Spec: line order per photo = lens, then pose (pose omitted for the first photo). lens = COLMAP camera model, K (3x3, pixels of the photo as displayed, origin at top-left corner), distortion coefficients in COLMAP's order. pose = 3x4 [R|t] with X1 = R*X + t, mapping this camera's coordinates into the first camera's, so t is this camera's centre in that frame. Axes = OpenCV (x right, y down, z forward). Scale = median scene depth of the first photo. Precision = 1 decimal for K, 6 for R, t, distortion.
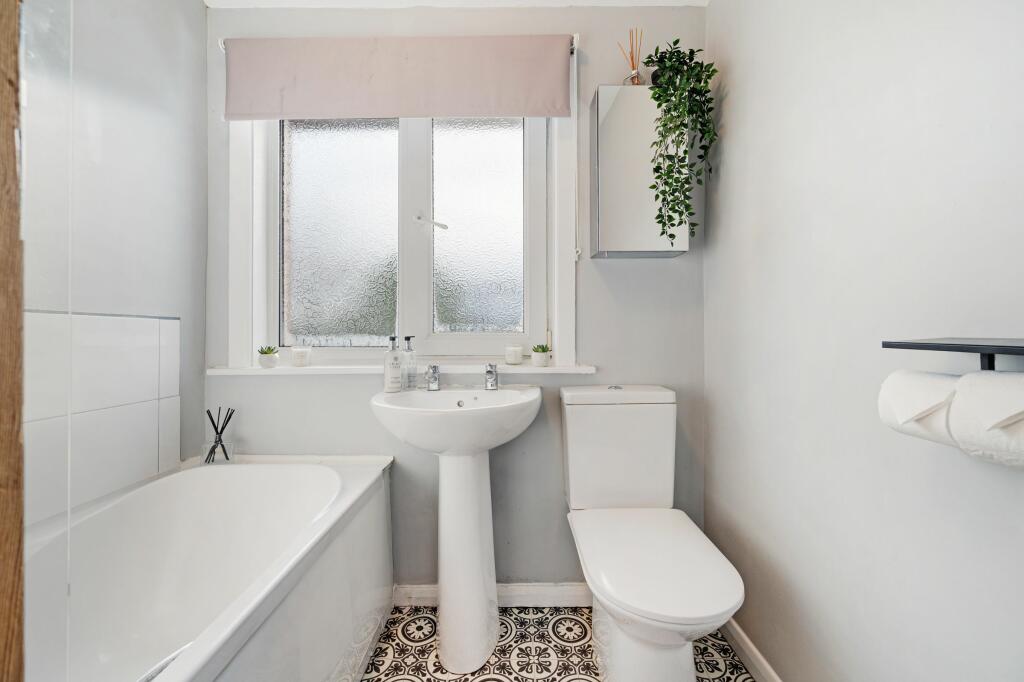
lens RADIAL K [[408.5, 0, 512.6], [0, 408.5, 337.2], [0, 0, 1]] dist [-0.000475, -0.000043]
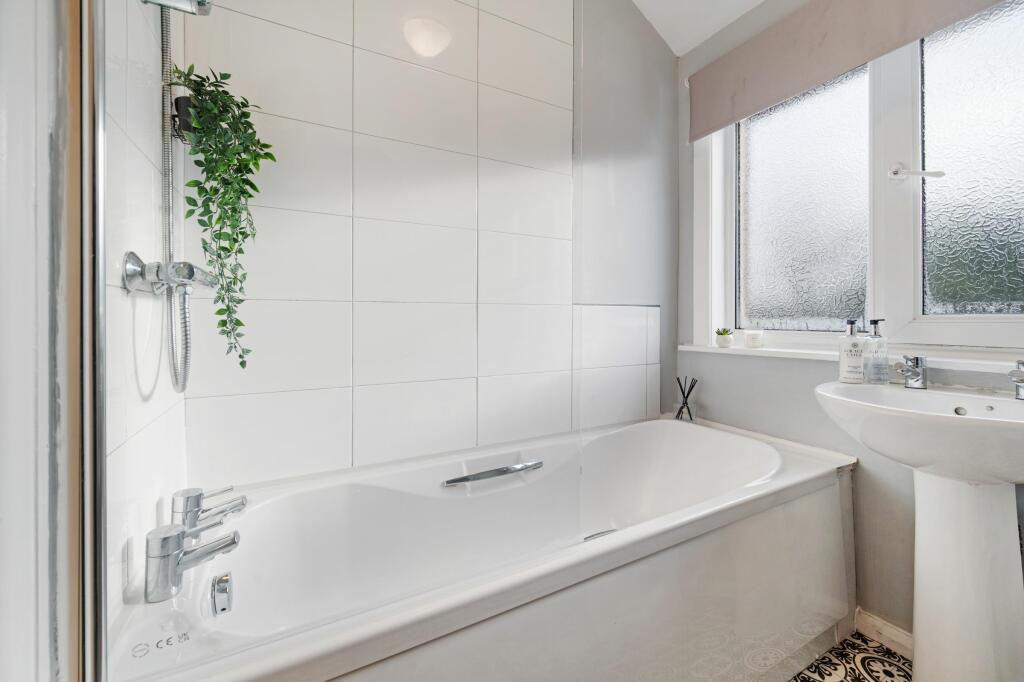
lens RADIAL K [[408.5, 0, 512.6], [0, 408.5, 337.2], [0, 0, 1]] dist [-0.000475, -0.000043]
pose [[0.472784, 0.039521, -0.880291, 0.120863], [-0.001853, 0.999036, 0.043856, -0.001227], [0.881176, -0.019103, 0.472402, -0.049595]]
